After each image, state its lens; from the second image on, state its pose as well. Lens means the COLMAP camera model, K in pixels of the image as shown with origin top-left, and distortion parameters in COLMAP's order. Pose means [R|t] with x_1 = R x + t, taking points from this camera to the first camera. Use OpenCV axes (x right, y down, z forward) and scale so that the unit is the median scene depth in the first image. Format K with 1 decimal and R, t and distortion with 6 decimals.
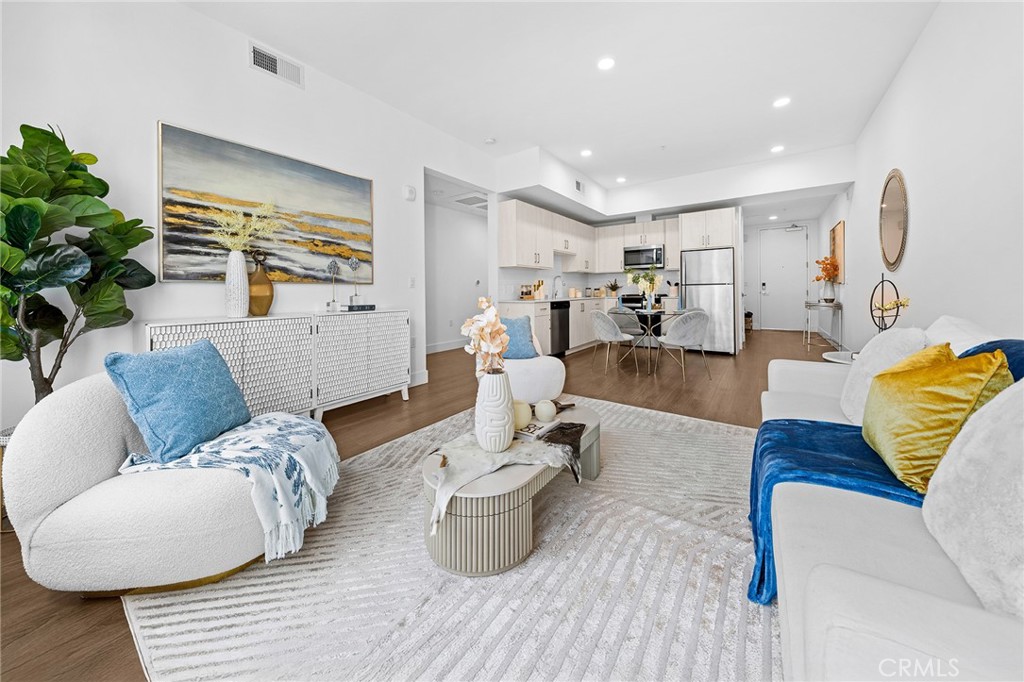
lens RADIAL K [[355.7, 0, 515.1], [0, 355.7, 318.0], [0, 0, 1]] dist [0.018620, -0.005256]
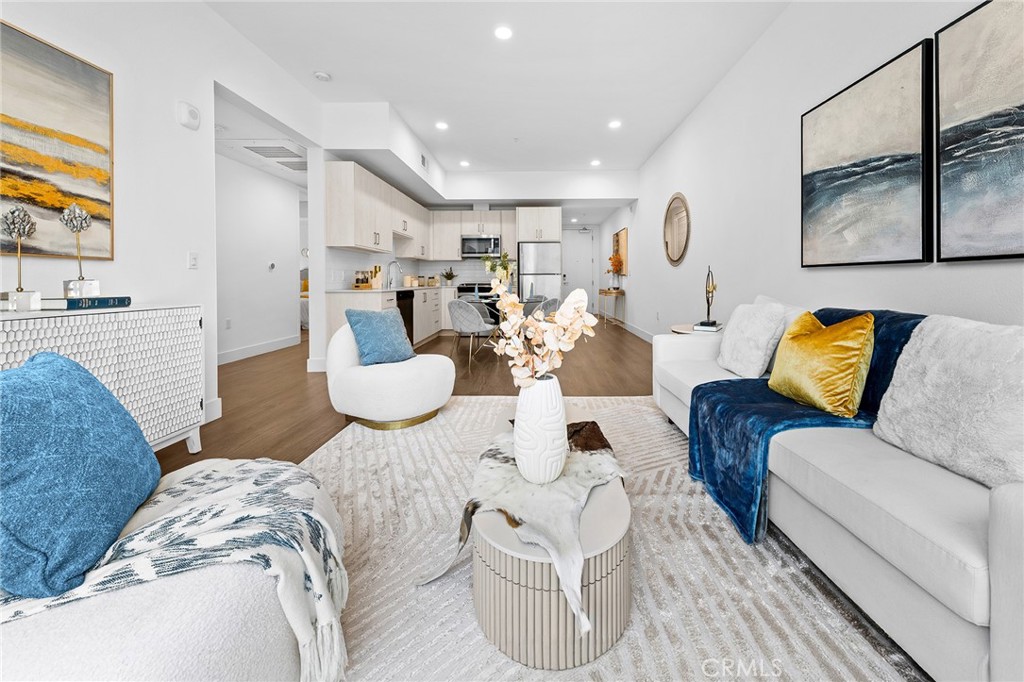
lens RADIAL K [[366.1, 0, 512.1], [0, 366.1, 304.5], [0, 0, 1]] dist [0.025157, -0.005959]
pose [[0.817203, -0.028259, 0.575657, -0.199753], [0.037733, 0.999278, -0.004510, 0.000397], [-0.575114, 0.025407, 0.817679, 0.144927]]
